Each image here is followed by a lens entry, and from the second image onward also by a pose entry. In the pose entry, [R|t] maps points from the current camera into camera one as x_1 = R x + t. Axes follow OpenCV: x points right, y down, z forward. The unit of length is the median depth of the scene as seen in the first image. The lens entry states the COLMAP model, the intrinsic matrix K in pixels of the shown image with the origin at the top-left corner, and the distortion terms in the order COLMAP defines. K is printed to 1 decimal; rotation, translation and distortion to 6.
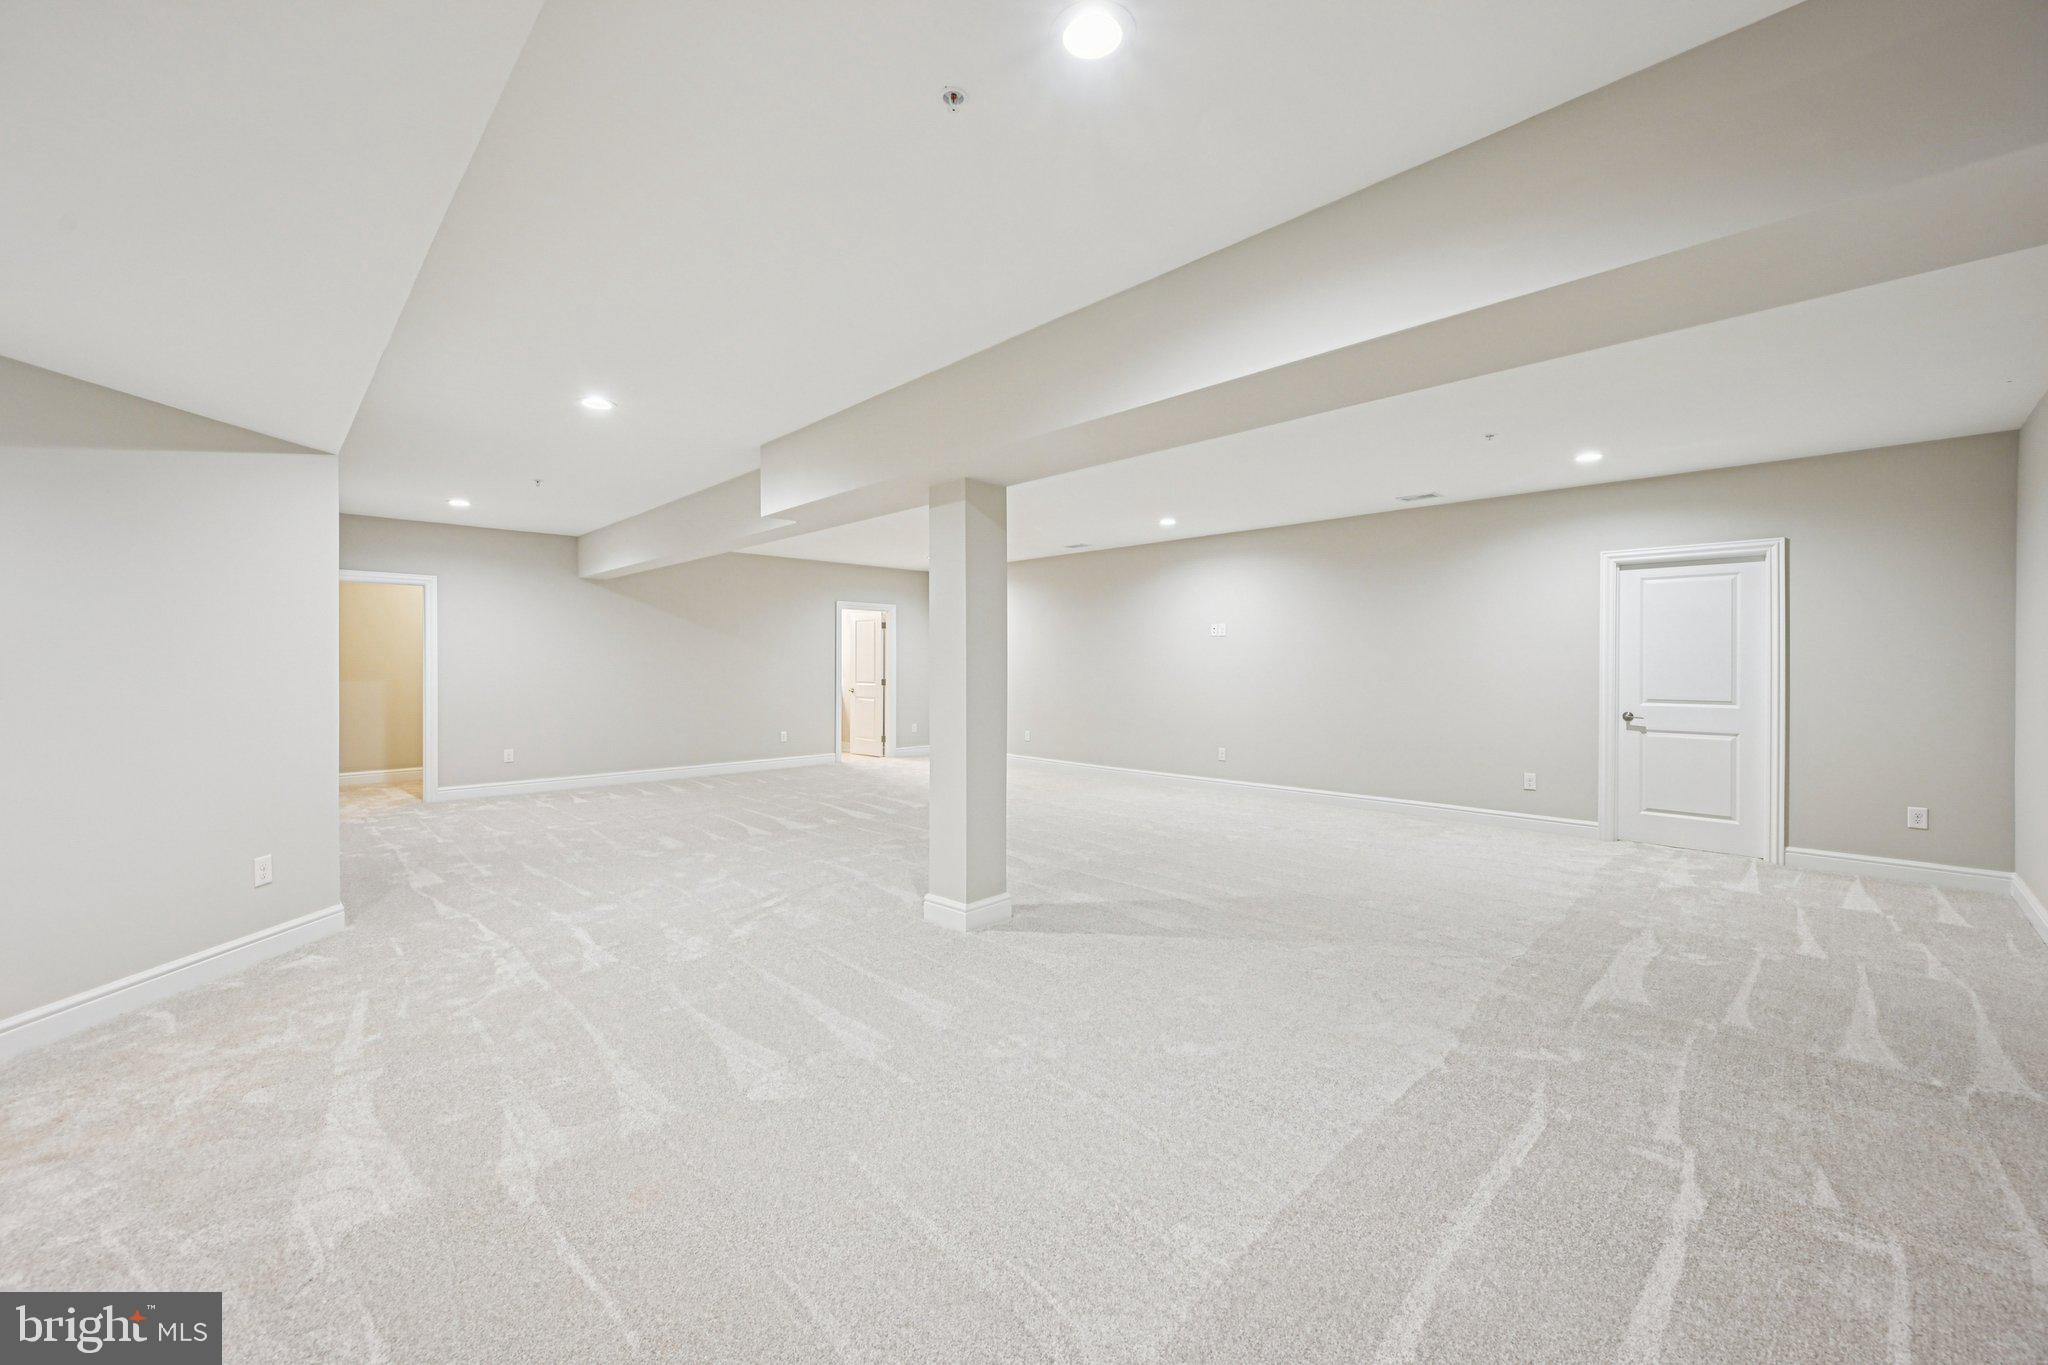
lens RADIAL K [[812.9, 0, 1008.4], [0, 812.9, 687.2], [0, 0, 1]] dist [0.000156, 0.000306]
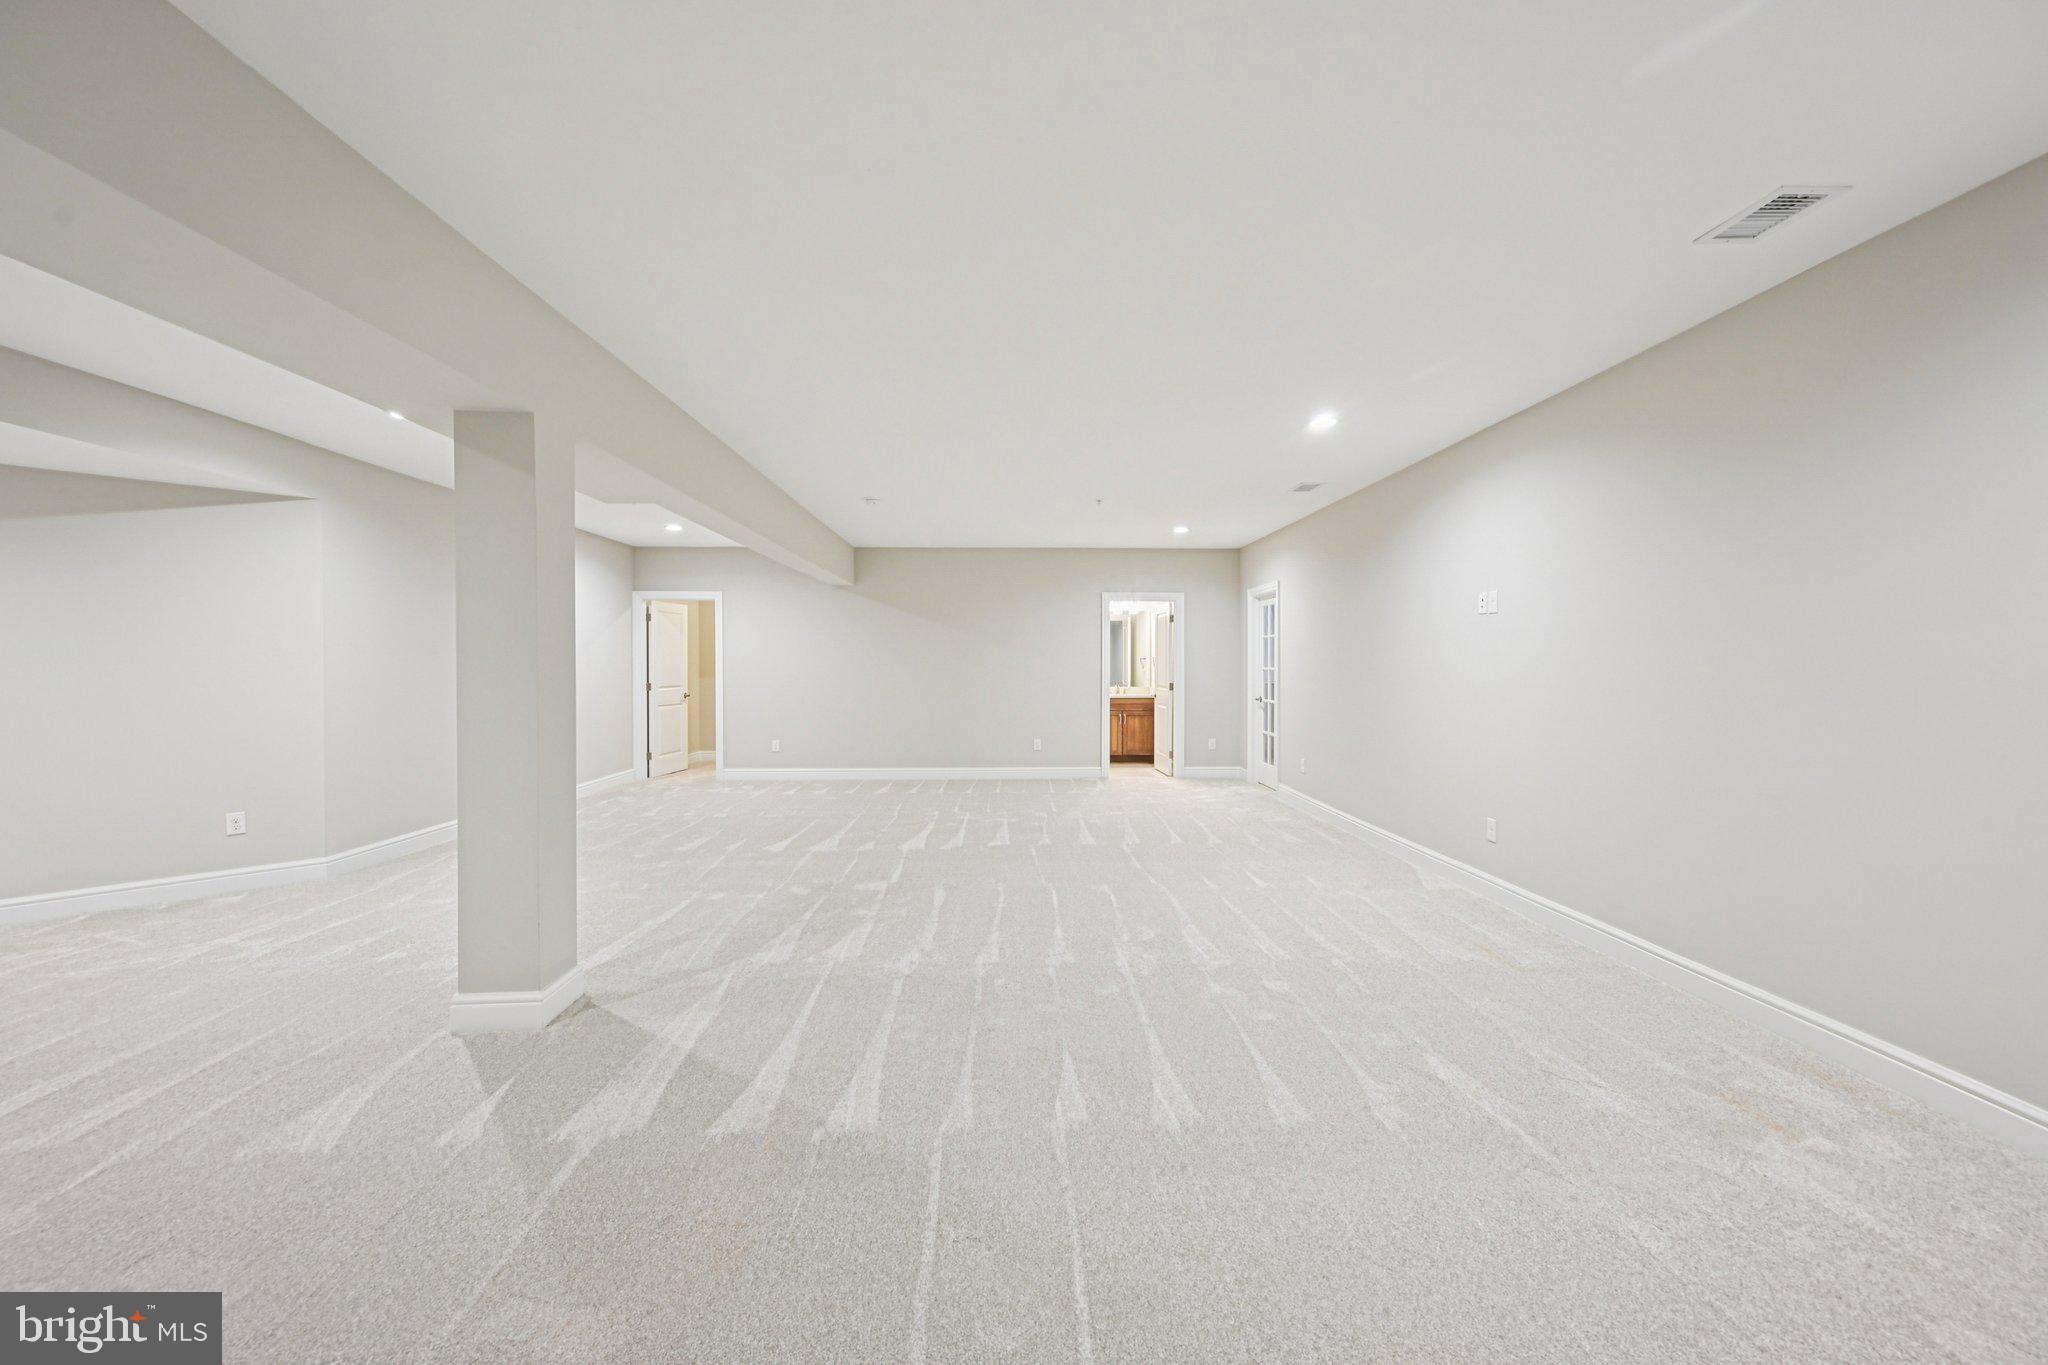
lens RADIAL K [[812.9, 0, 1024.6], [0, 812.9, 662.2], [0, 0, 1]] dist [0.000156, 0.000306]
pose [[0.745530, -0.003350, -0.666464, 0.333167], [-0.018249, 0.999510, -0.025438, -0.008345], [0.666222, 0.031127, 0.745103, 0.322257]]
